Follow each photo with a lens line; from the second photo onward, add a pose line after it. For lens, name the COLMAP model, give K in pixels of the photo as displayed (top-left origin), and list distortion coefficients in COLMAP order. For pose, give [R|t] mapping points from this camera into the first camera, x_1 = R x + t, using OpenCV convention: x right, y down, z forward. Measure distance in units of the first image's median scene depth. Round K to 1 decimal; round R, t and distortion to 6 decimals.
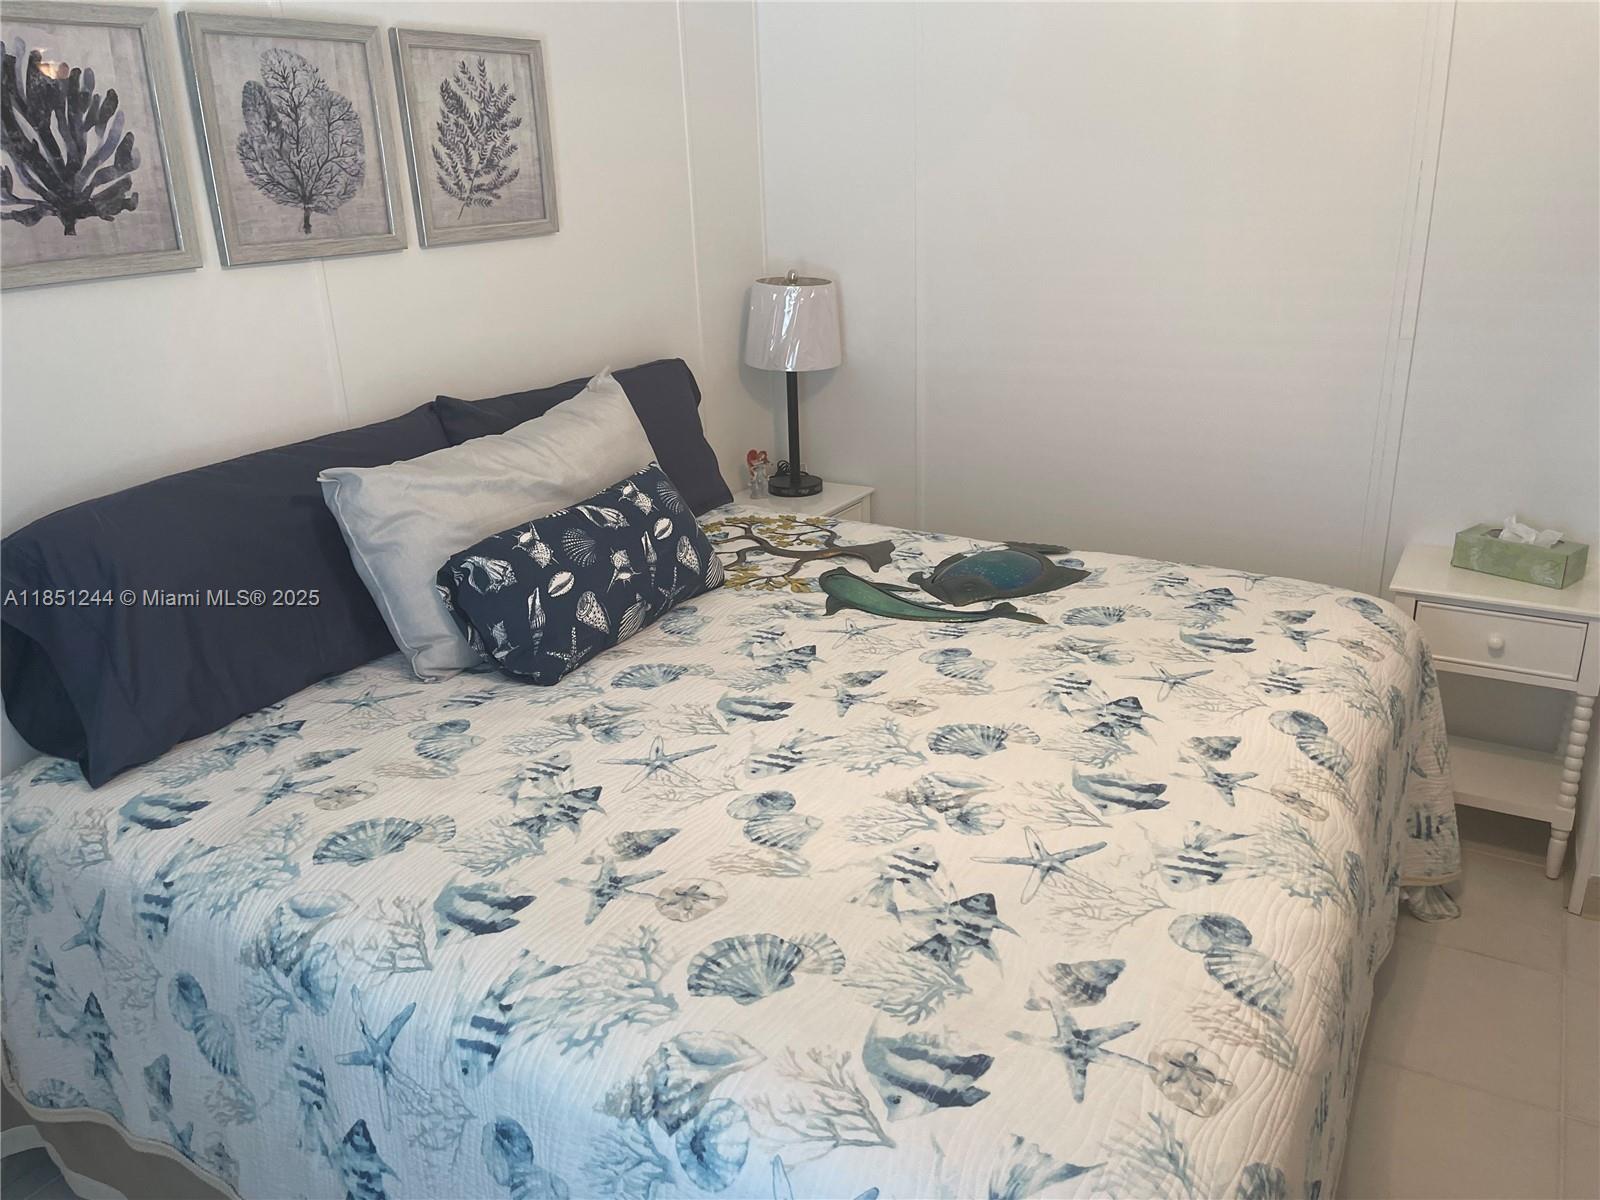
lens RADIAL K [[1202.5, 0, 806.5], [0, 1202.5, 585.4], [0, 0, 1]] dist [0.057043, -0.079624]
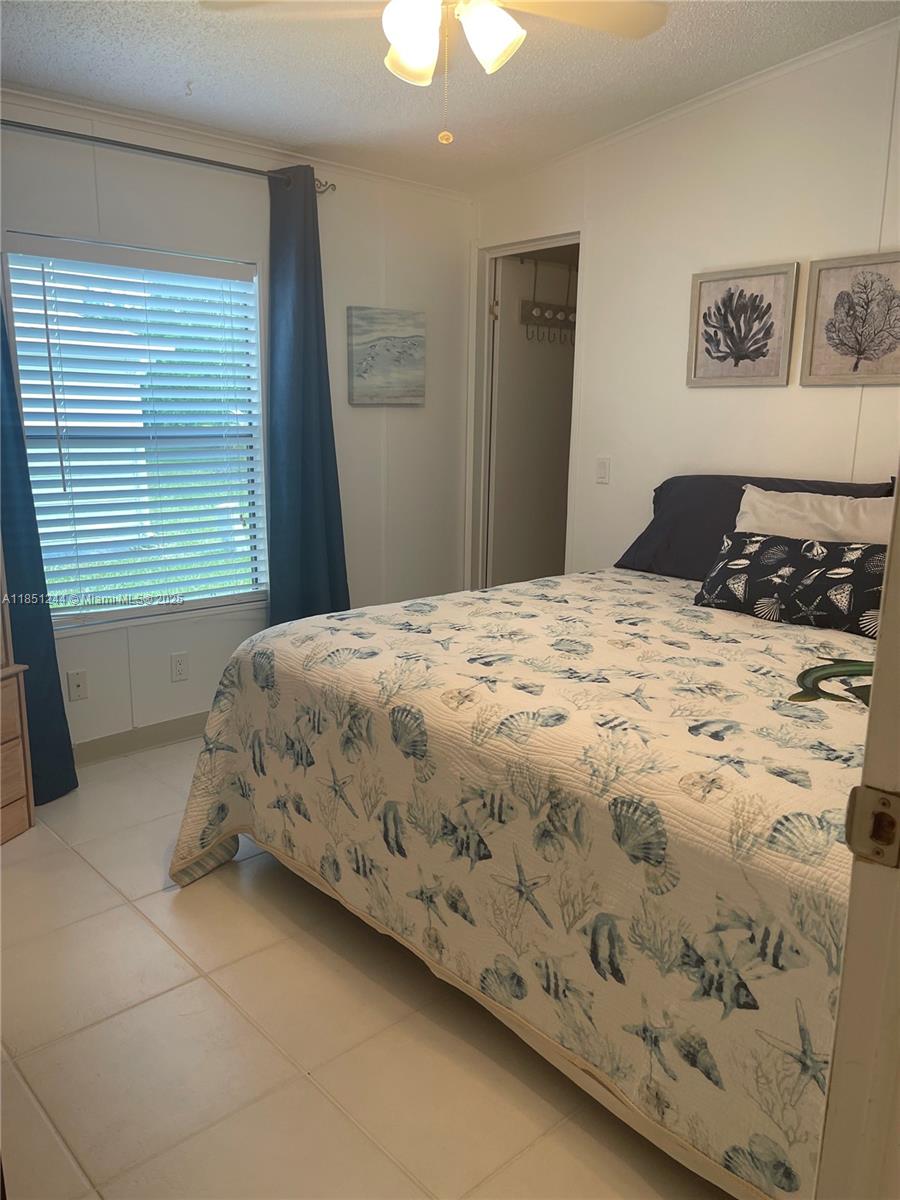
lens RADIAL K [[901.9, 0, 453.0], [0, 901.9, 606.8], [0, 0, 1]] dist [0.057043, -0.079624]
pose [[-0.299538, 0.233121, -0.925166, 1.228796], [-0.320751, 0.888644, 0.327767, -0.260792], [0.898552, 0.394927, -0.191409, 0.970324]]
